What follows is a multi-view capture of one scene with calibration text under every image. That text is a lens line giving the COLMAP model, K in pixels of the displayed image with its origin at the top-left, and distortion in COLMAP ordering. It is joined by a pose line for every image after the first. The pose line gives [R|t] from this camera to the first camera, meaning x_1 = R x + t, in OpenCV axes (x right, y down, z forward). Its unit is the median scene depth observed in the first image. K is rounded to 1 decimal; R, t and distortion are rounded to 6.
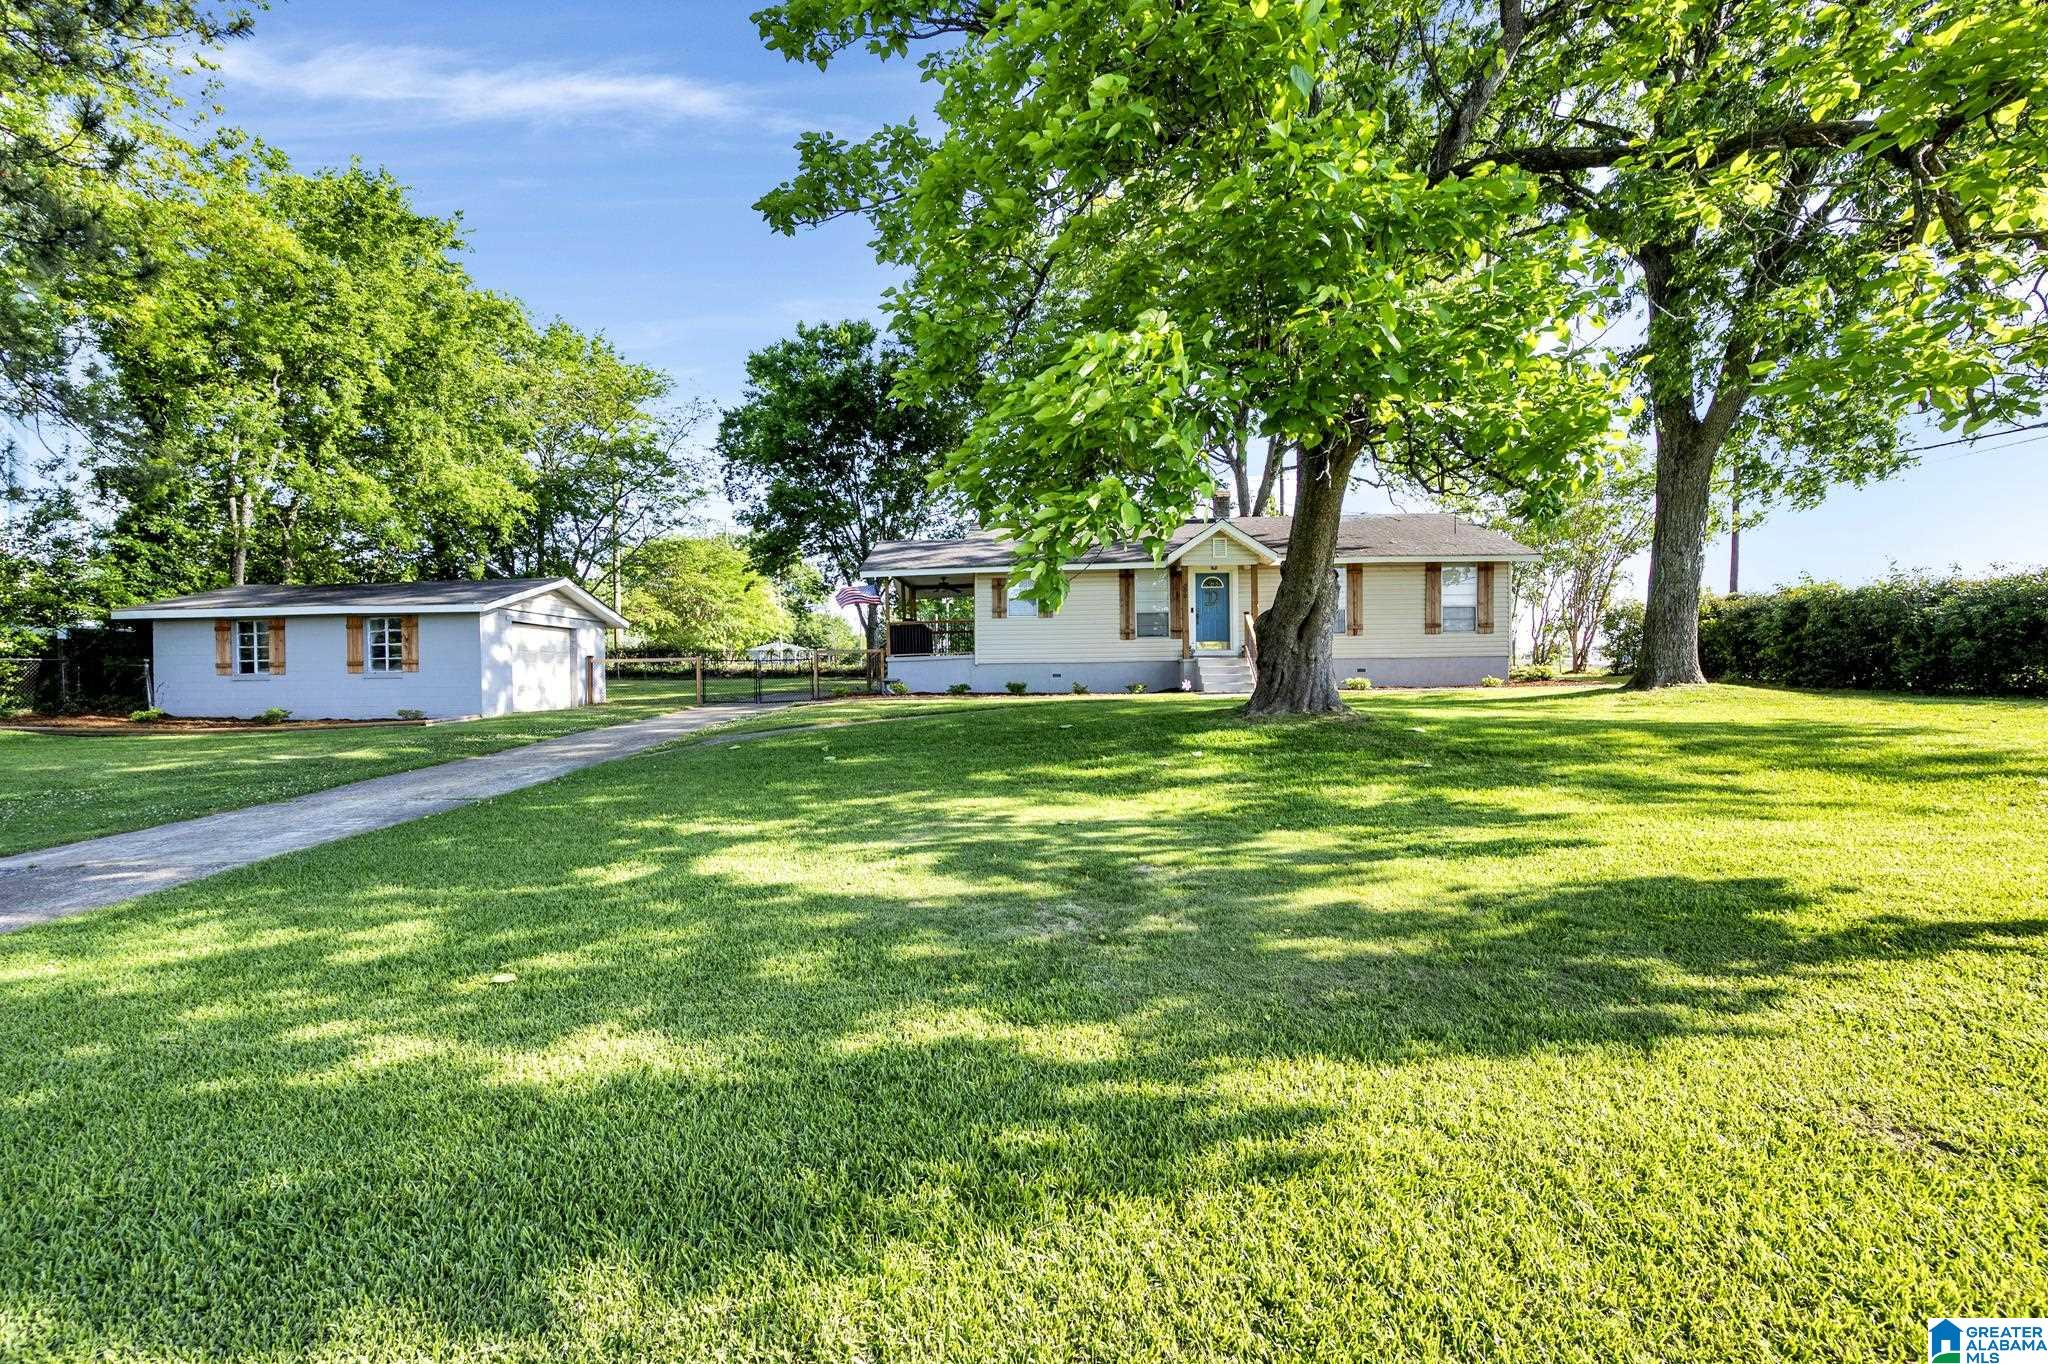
lens RADIAL K [[812.1, 0, 1037.0], [0, 812.1, 682.4], [0, 0, 1]] dist [0.002314, 0.000375]
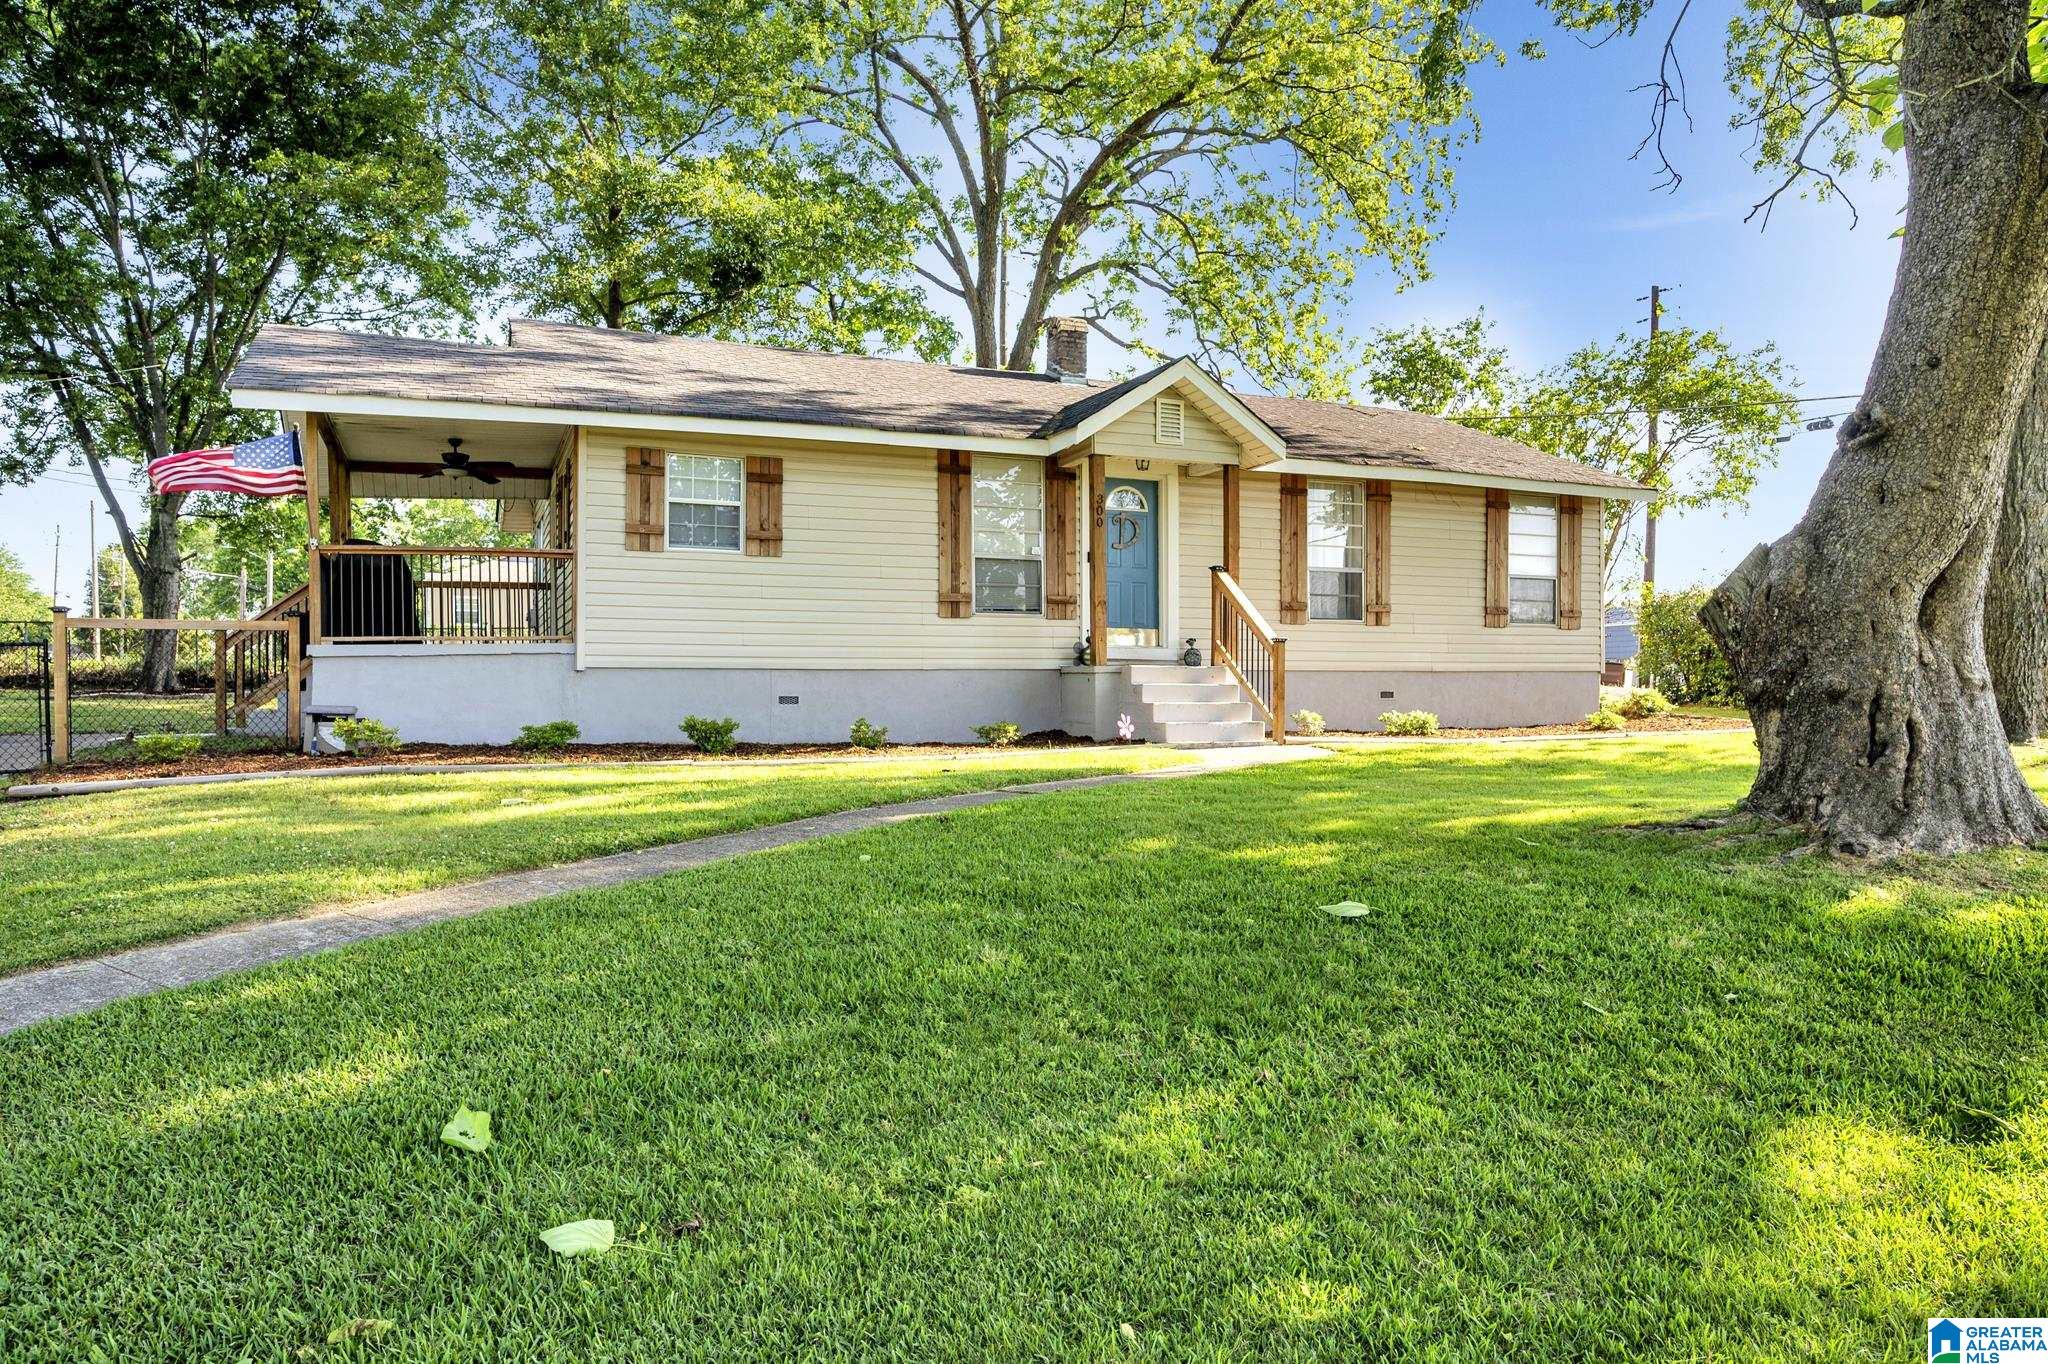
lens RADIAL K [[1254.7, 0, 1015.9], [0, 1254.7, 683.8], [0, 0, 1]] dist [0.001432, 0.001458]
pose [[0.904982, 0.010249, 0.425326, -0.142271], [-0.012687, 0.999915, 0.002899, -0.020145], [-0.425260, -0.008019, 0.905036, 0.389675]]
